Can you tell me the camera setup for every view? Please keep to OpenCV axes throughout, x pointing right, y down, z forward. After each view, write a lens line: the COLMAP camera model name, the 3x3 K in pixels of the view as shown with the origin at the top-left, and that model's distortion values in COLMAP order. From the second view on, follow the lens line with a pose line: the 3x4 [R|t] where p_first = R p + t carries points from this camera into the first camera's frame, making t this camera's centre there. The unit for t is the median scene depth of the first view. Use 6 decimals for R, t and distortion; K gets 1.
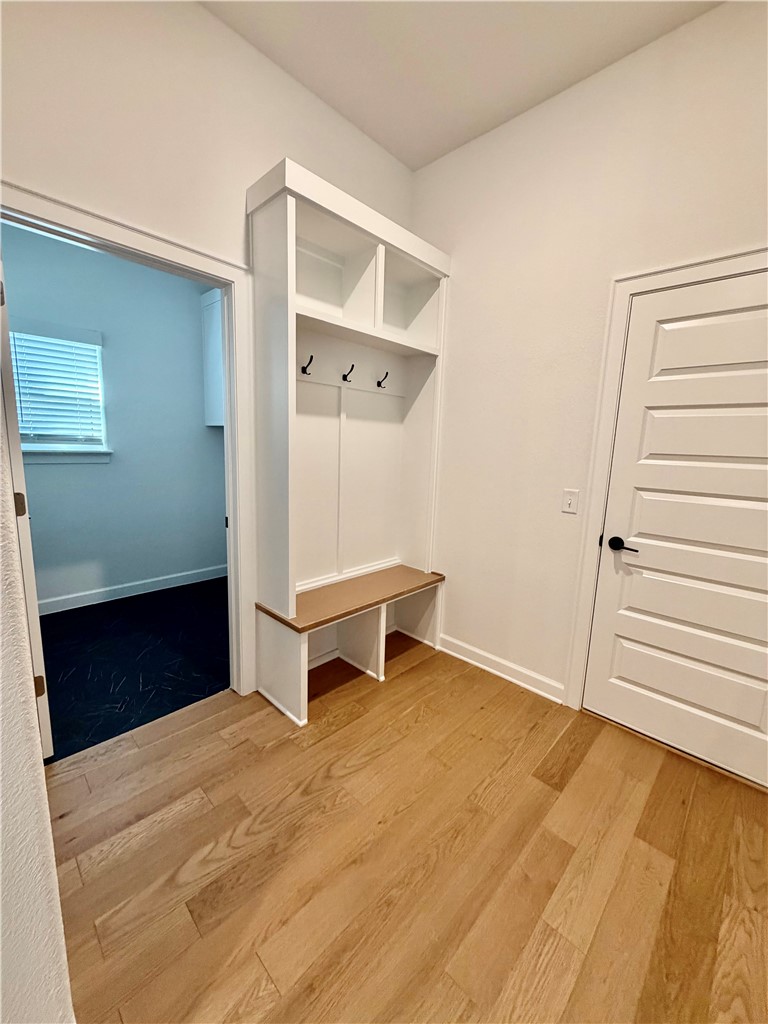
lens RADIAL K [[407.4, 0, 382.8], [0, 407.4, 508.8], [0, 0, 1]] dist [0.000948, -0.000005]
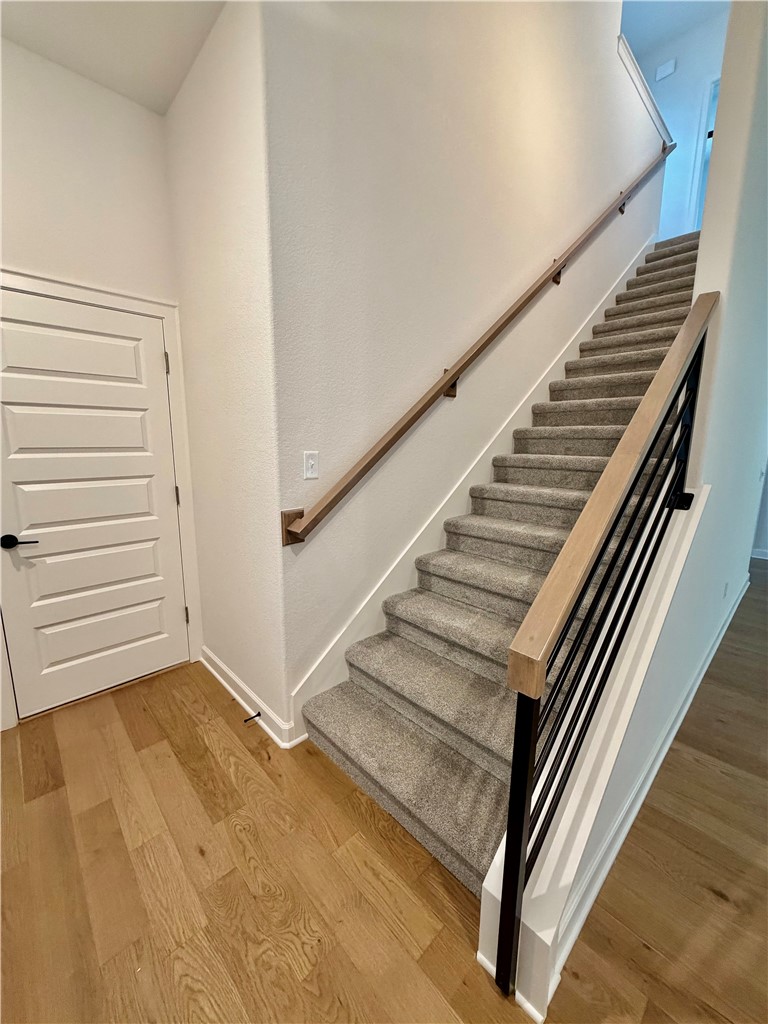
lens RADIAL K [[407.4, 0, 382.8], [0, 407.4, 508.8], [0, 0, 1]] dist [0.000948, -0.000005]
pose [[0.037969, -0.185189, 0.981969, -0.407402], [0.147975, 0.972886, 0.177755, -0.038235], [-0.988262, 0.138558, 0.064343, 0.054565]]
